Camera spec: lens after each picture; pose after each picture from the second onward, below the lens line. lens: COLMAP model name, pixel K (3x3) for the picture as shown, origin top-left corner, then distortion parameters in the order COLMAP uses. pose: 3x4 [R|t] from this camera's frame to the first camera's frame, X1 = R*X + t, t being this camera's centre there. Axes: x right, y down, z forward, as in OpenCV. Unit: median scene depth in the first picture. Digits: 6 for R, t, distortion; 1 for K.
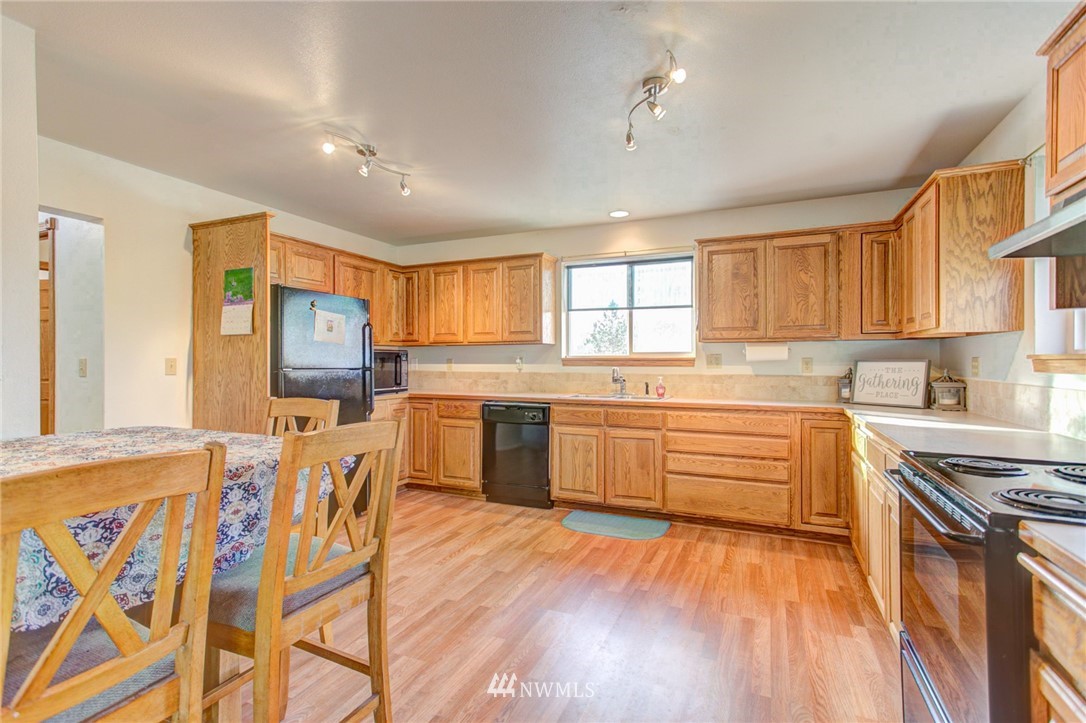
lens RADIAL K [[521.0, 0, 543.0], [0, 521.0, 361.5], [0, 0, 1]] dist [0.000891, 0.000022]
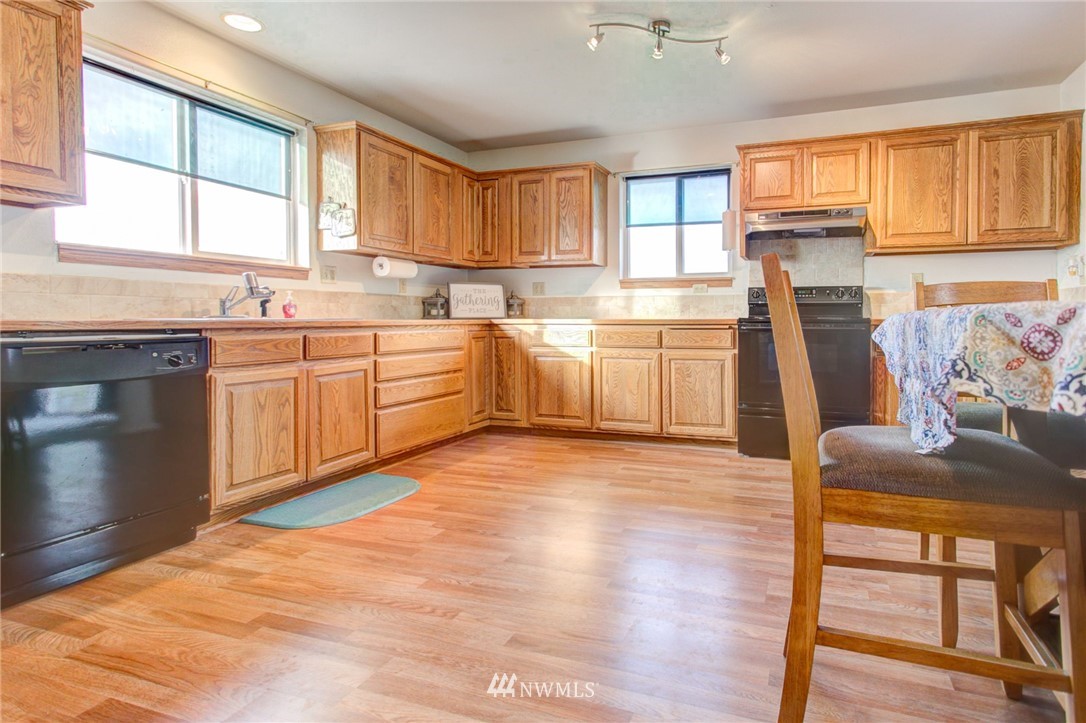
lens RADIAL K [[591.1, 0, 543.8], [0, 591.1, 325.8], [0, 0, 1]] dist [0.002612, 0.000050]
pose [[-0.052337, -0.002136, 0.998627, -0.646659], [-0.001704, 0.999996, 0.002050, 0.081868], [-0.998628, -0.001594, -0.052340, 0.770042]]
